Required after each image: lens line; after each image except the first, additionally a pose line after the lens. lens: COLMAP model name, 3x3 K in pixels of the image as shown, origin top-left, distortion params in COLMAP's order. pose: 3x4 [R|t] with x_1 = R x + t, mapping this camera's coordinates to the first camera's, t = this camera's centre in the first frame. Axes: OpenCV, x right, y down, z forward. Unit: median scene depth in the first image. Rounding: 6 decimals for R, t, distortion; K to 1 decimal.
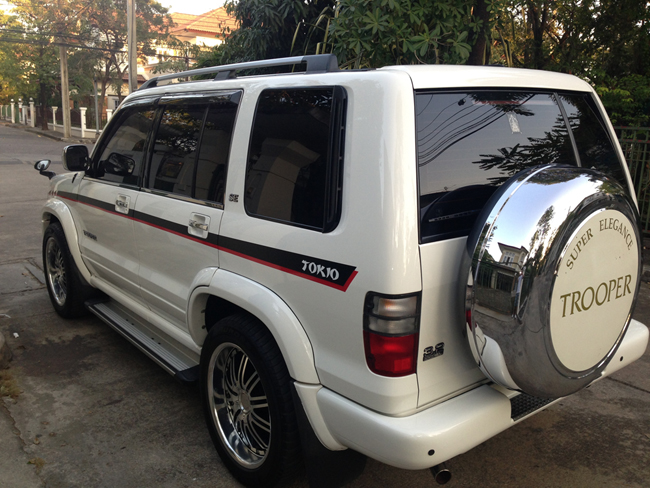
lens RADIAL K [[591.9, 0, 325.0], [0, 591.9, 244.0], [0, 0, 1]] dist [0.159304, -0.257377]
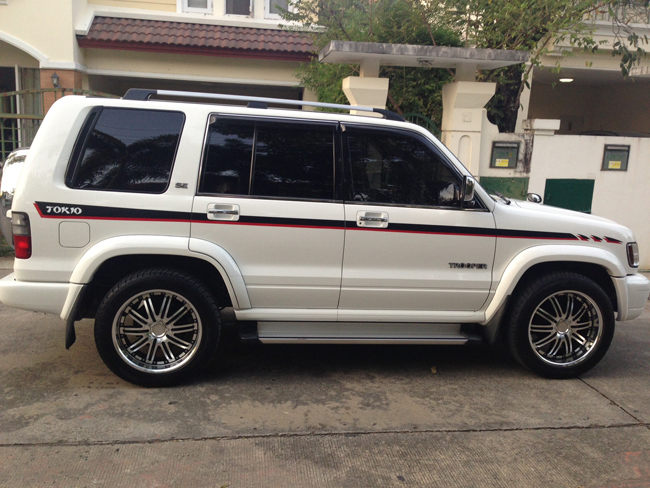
lens RADIAL K [[591.9, 0, 325.0], [0, 591.9, 244.0], [0, 0, 1]] dist [0.159304, -0.257377]
pose [[-0.499497, 0.086127, -0.862024, 1.097160], [-0.209660, 0.953448, 0.216748, -0.317801], [0.840563, 0.288996, -0.458187, 1.830018]]
